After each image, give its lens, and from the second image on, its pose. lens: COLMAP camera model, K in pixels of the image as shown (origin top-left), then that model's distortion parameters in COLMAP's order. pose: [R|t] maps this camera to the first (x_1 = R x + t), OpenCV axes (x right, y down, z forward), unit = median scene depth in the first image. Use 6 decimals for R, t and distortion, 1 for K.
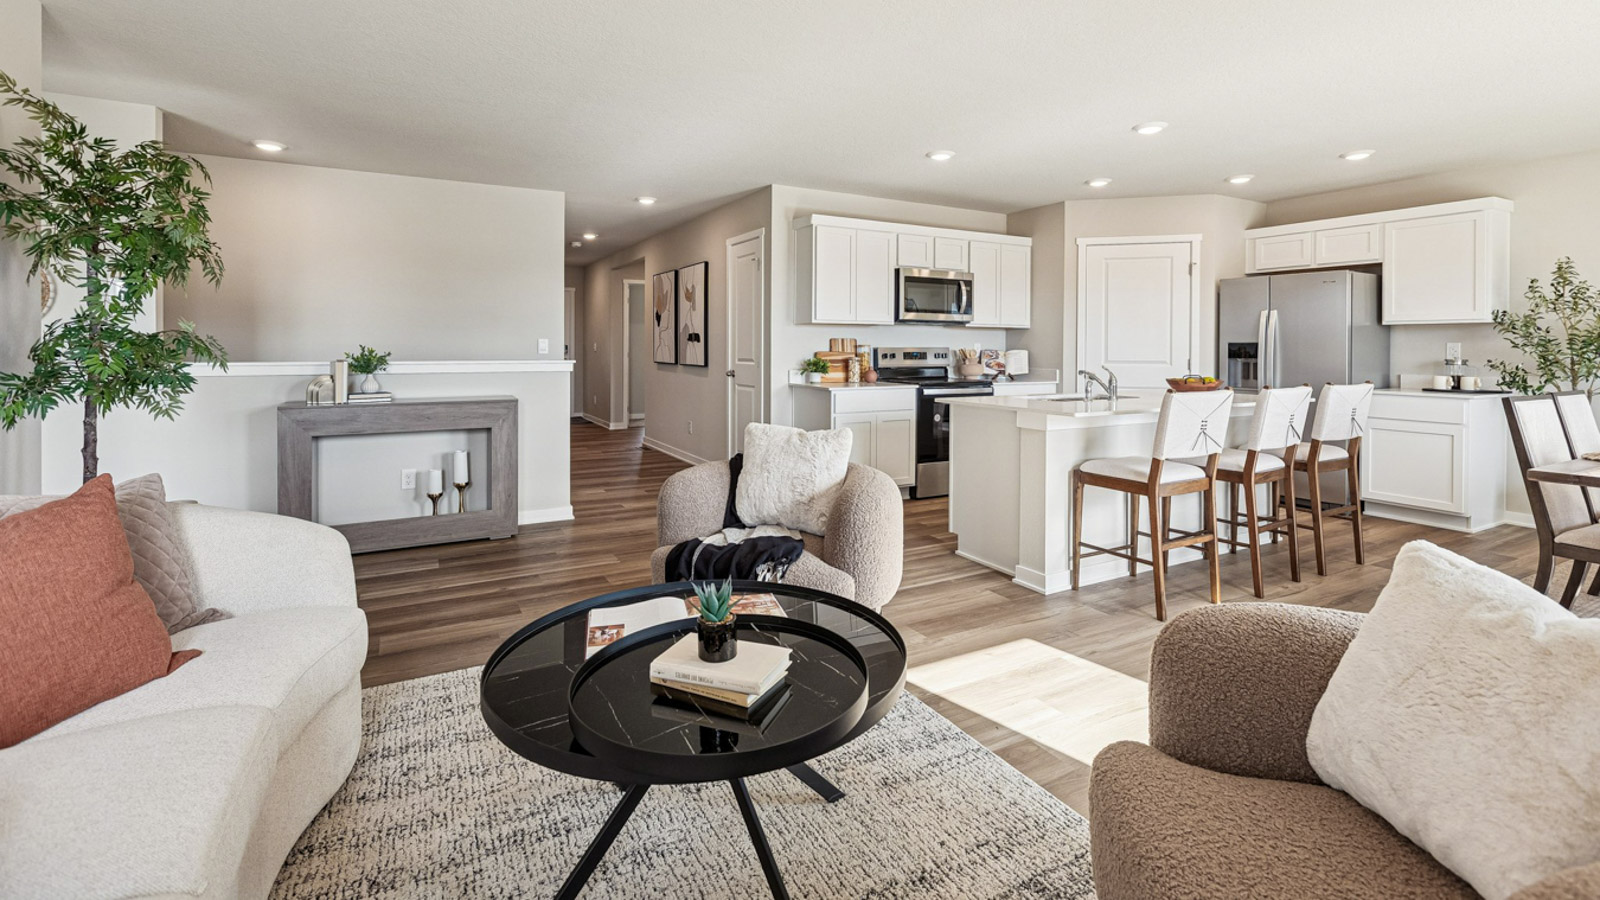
lens RADIAL K [[720.0, 0, 803.9], [0, 720.0, 419.9], [0, 0, 1]] dist [-0.000922, -0.000351]
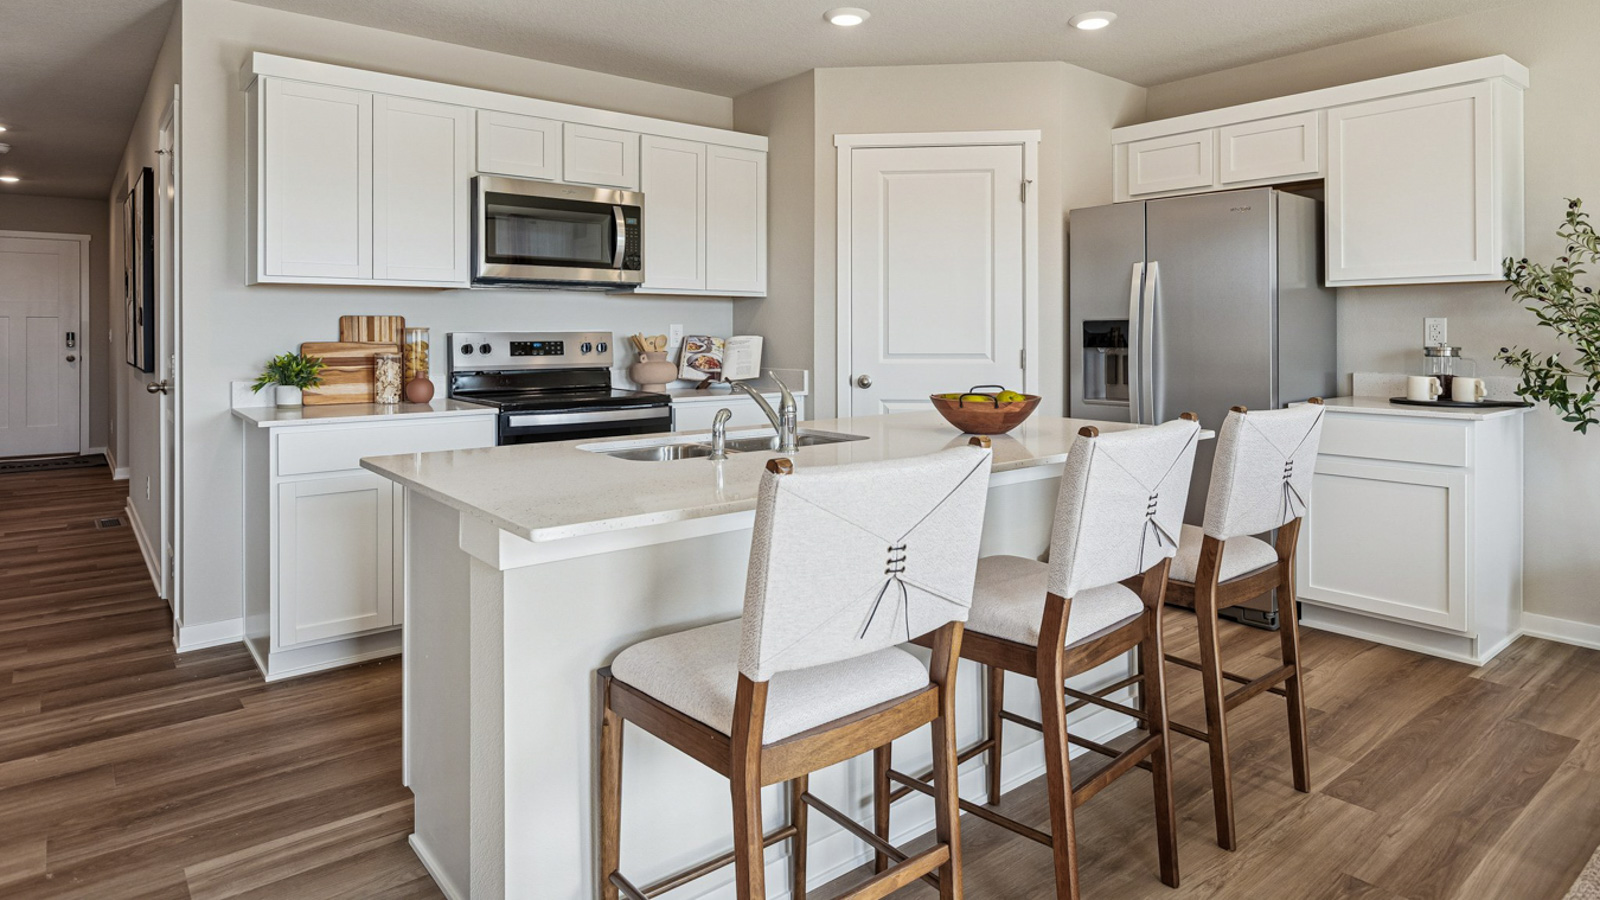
lens RADIAL K [[909.5, 0, 800.0], [0, 909.5, 450.0], [0, 0, 1]] dist [-0.001503, -0.000096]
pose [[0.984995, -0.029277, 0.170081, 0.248221], [0.024512, 0.999248, 0.030048, -0.032212], [-0.170833, -0.025428, 0.984972, 0.332600]]
